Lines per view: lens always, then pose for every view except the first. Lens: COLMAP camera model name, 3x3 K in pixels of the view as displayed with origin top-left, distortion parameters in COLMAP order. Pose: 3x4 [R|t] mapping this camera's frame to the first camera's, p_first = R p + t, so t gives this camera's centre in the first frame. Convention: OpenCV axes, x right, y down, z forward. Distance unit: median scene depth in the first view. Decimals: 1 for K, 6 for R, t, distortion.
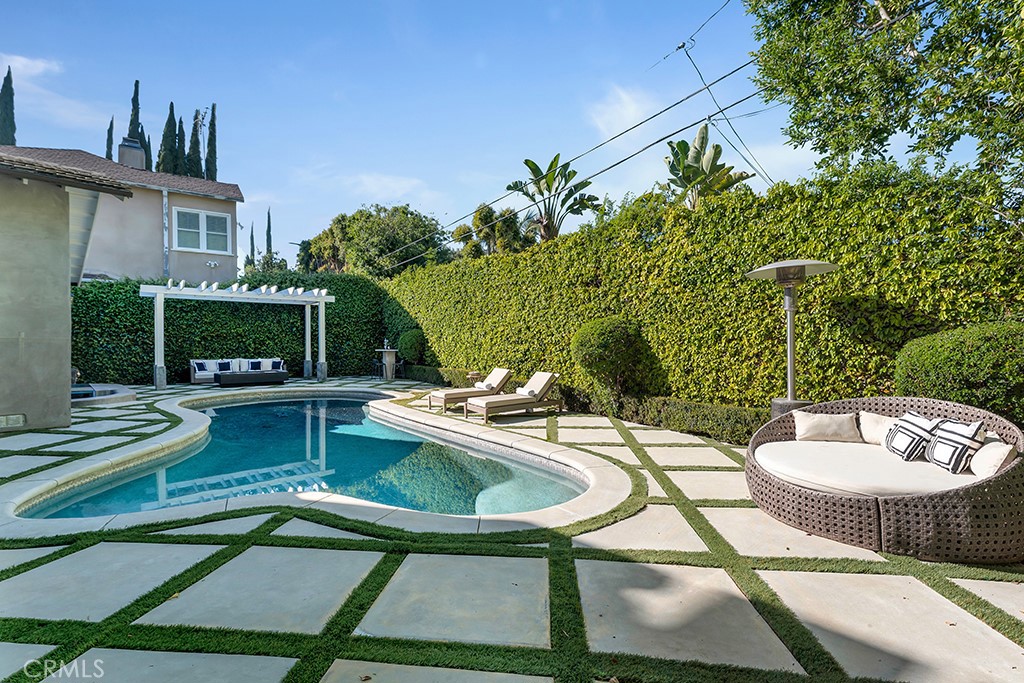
lens RADIAL K [[462.1, 0, 512.0], [0, 462.1, 341.5], [0, 0, 1]] dist [0.028099, -0.006098]
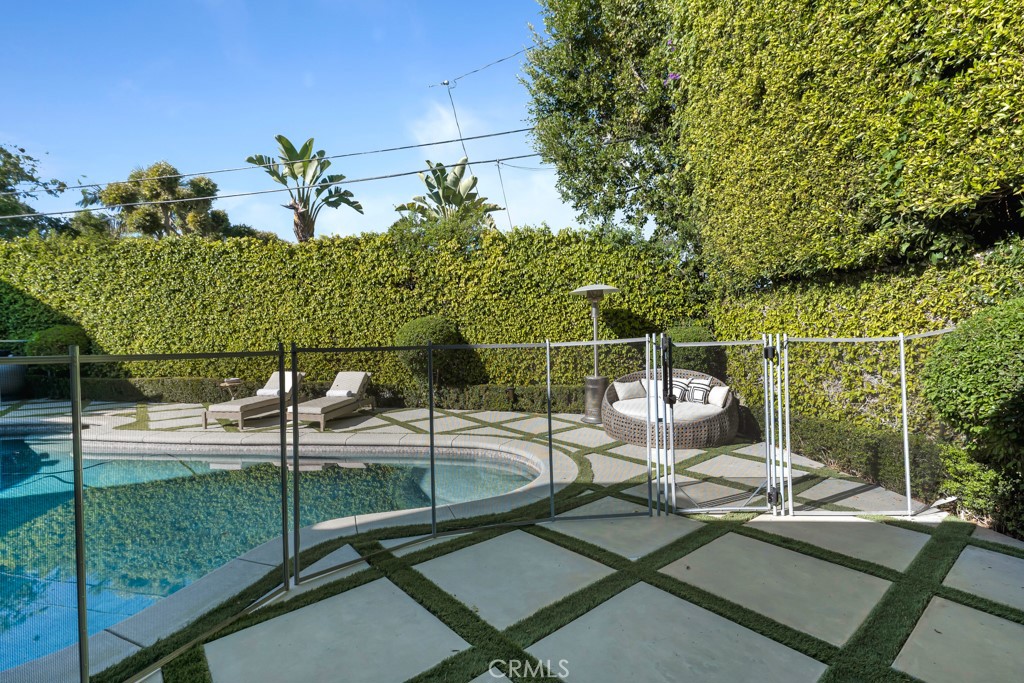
lens RADIAL K [[460.2, 0, 512.0], [0, 460.2, 341.5], [0, 0, 1]] dist [0.023753, 0.000028]
pose [[0.712558, -0.020589, 0.701311, -0.447981], [0.012199, 0.999782, 0.016957, -0.012020], [-0.701507, -0.003527, 0.712654, 0.084677]]
